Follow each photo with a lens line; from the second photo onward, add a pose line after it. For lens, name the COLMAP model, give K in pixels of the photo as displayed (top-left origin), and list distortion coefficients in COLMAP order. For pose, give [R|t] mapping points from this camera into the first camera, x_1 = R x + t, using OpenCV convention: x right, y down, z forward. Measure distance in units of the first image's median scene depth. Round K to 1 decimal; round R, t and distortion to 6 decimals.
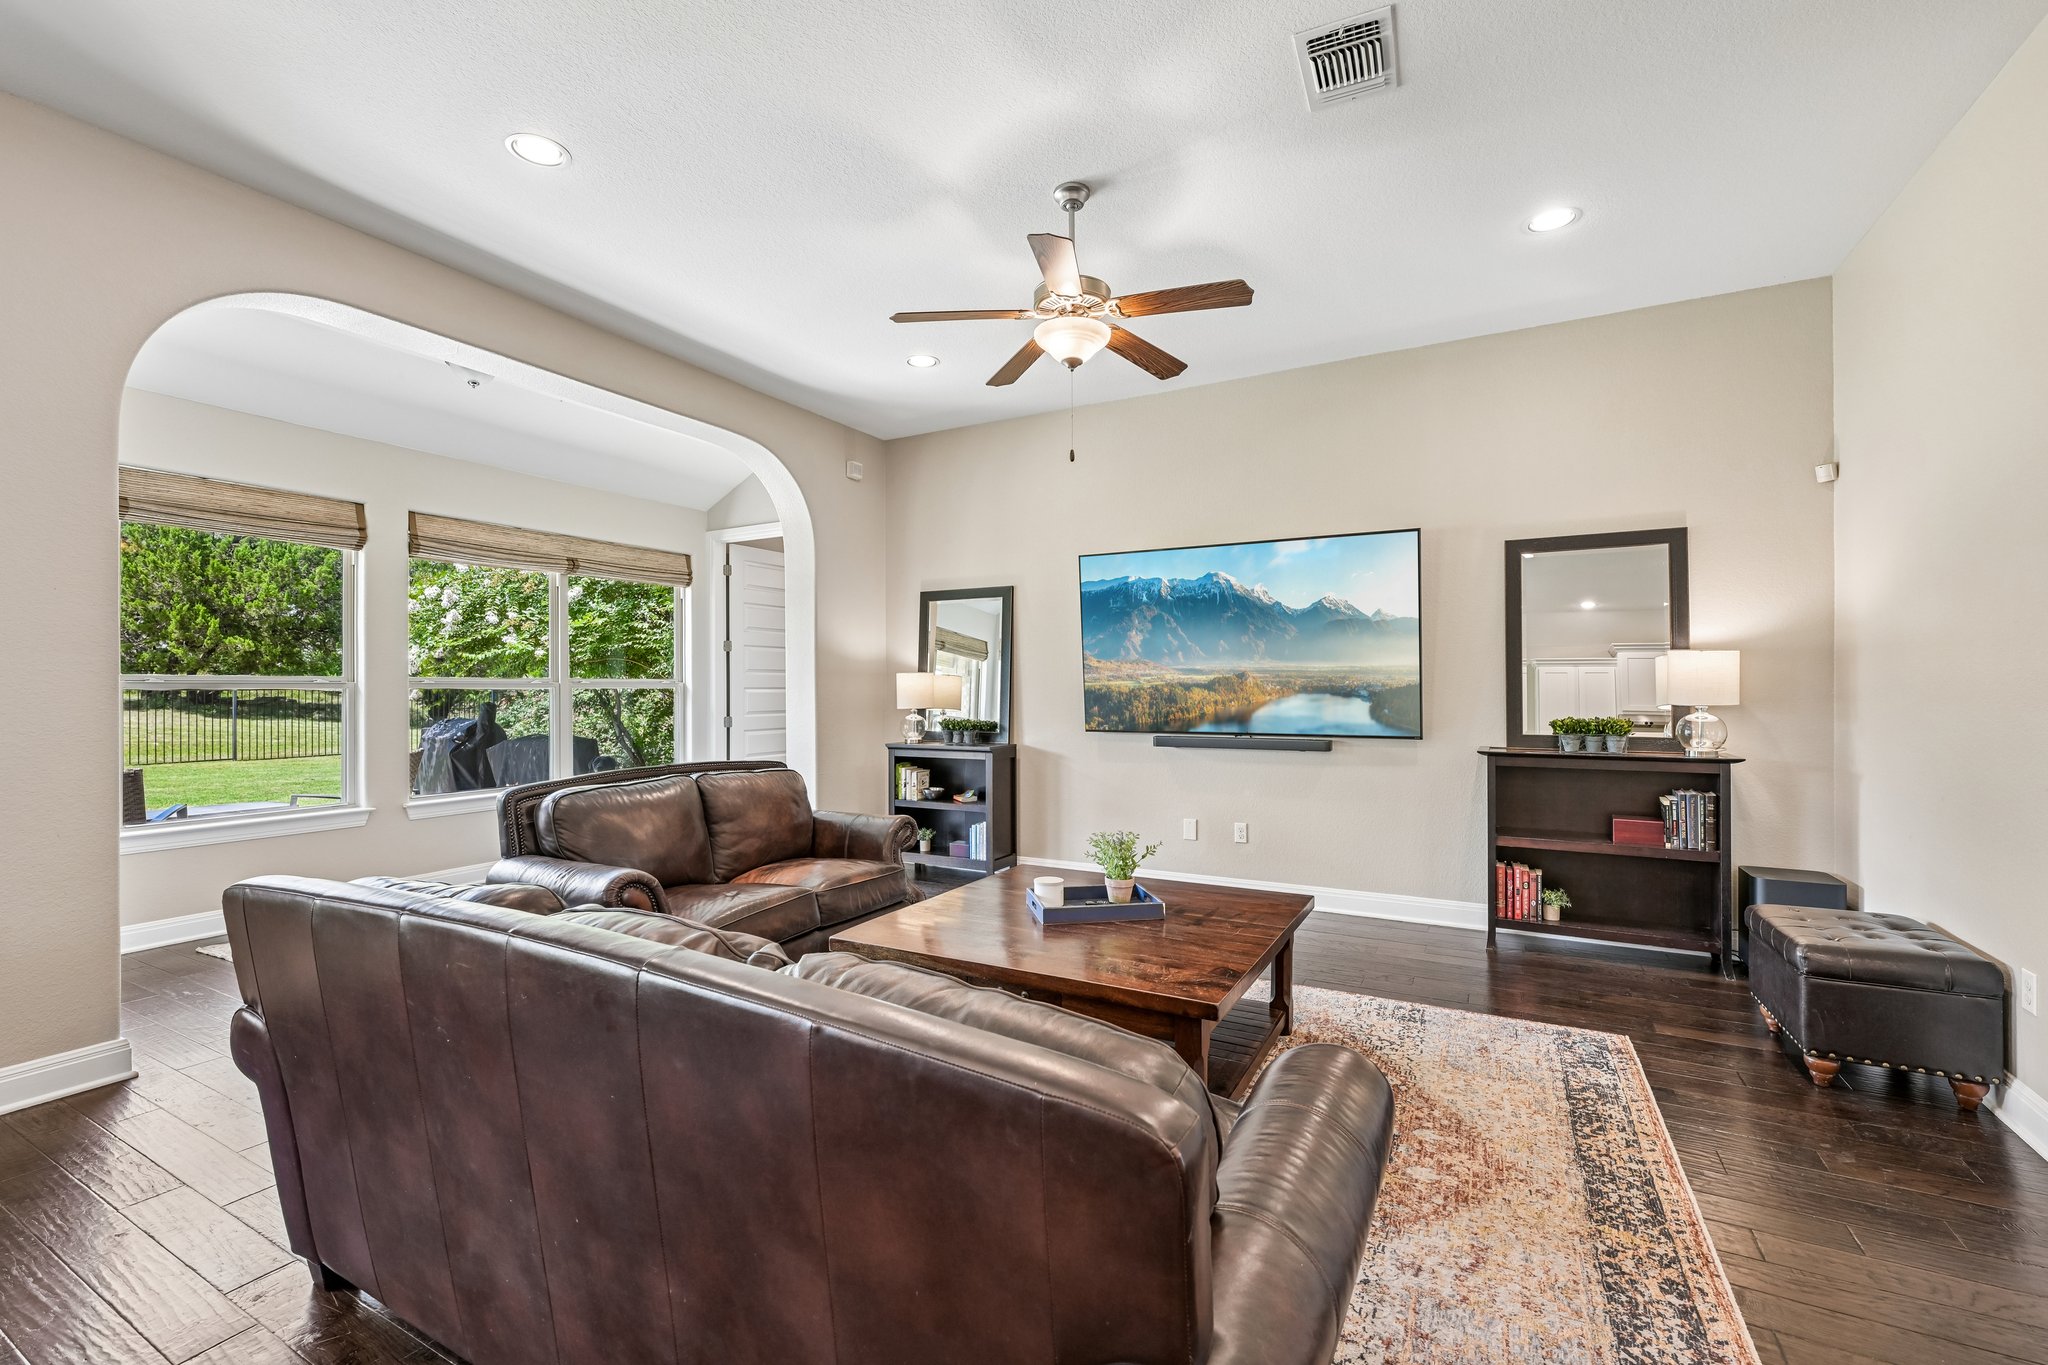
lens RADIAL K [[863.0, 0, 1017.4], [0, 863.0, 683.8], [0, 0, 1]] dist [-0.001401, 0.001112]
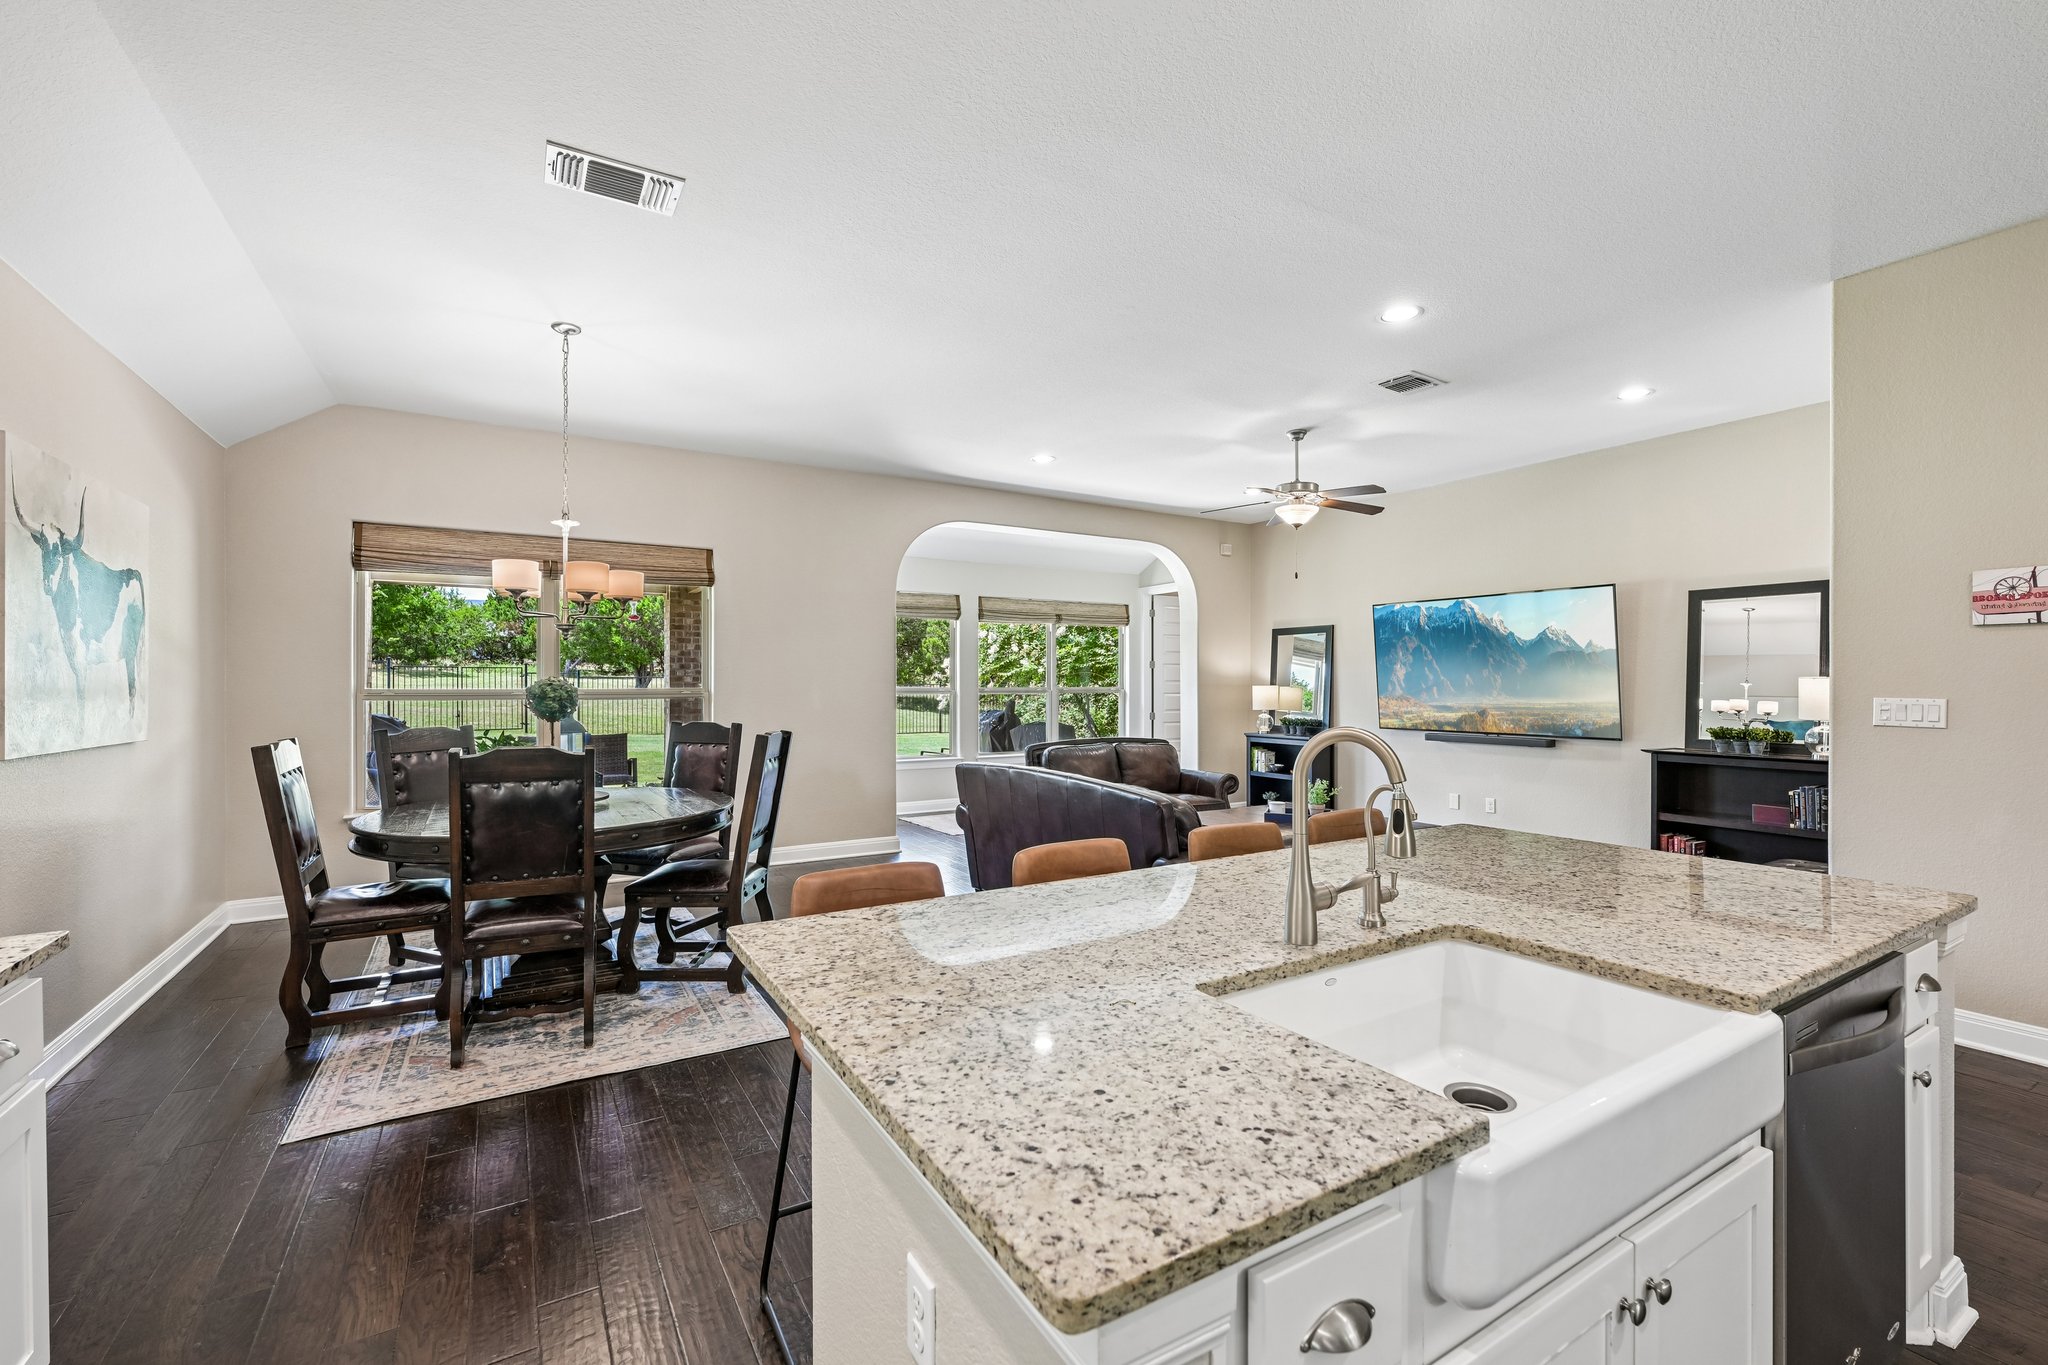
lens RADIAL K [[863.0, 0, 1026.4], [0, 863.0, 686.7], [0, 0, 1]] dist [-0.001401, 0.001112]
pose [[0.868582, 0.005665, -0.495514, 0.255319], [-0.001579, 0.999961, 0.008665, -0.022693], [0.495544, -0.006744, 0.868557, -0.476280]]
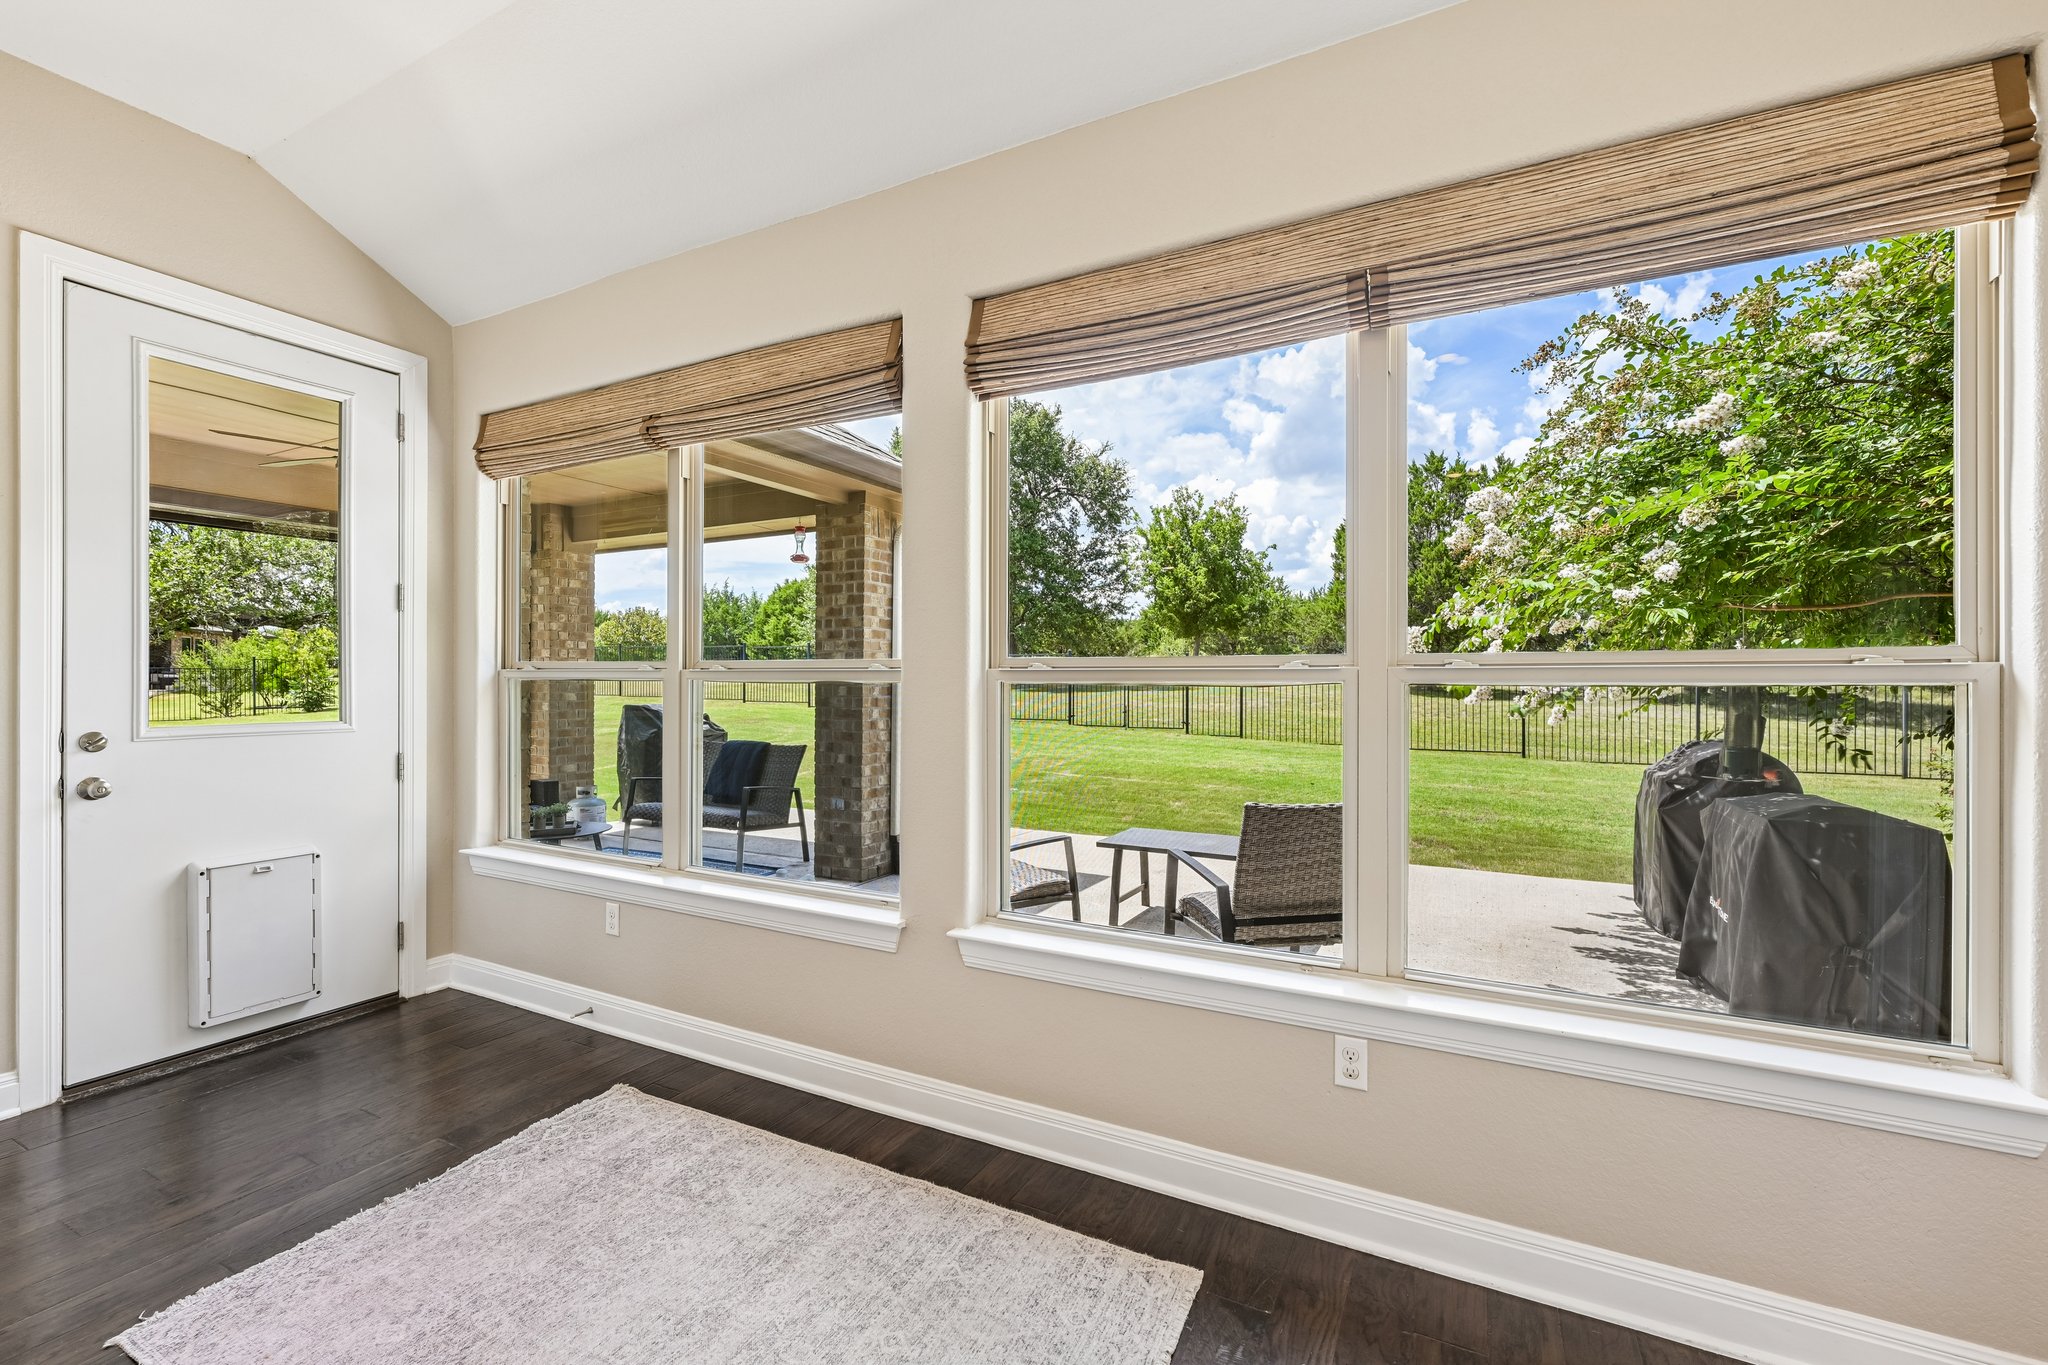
lens RADIAL K [[863.0, 0, 1020.4], [0, 863.0, 683.3], [0, 0, 1]] dist [-0.001401, 0.001112]
pose [[0.019867, 0.006179, -0.999784, -0.214594], [-0.000109, 0.999981, 0.006178, 0.002858], [0.999803, -0.000014, 0.019868, 0.901621]]
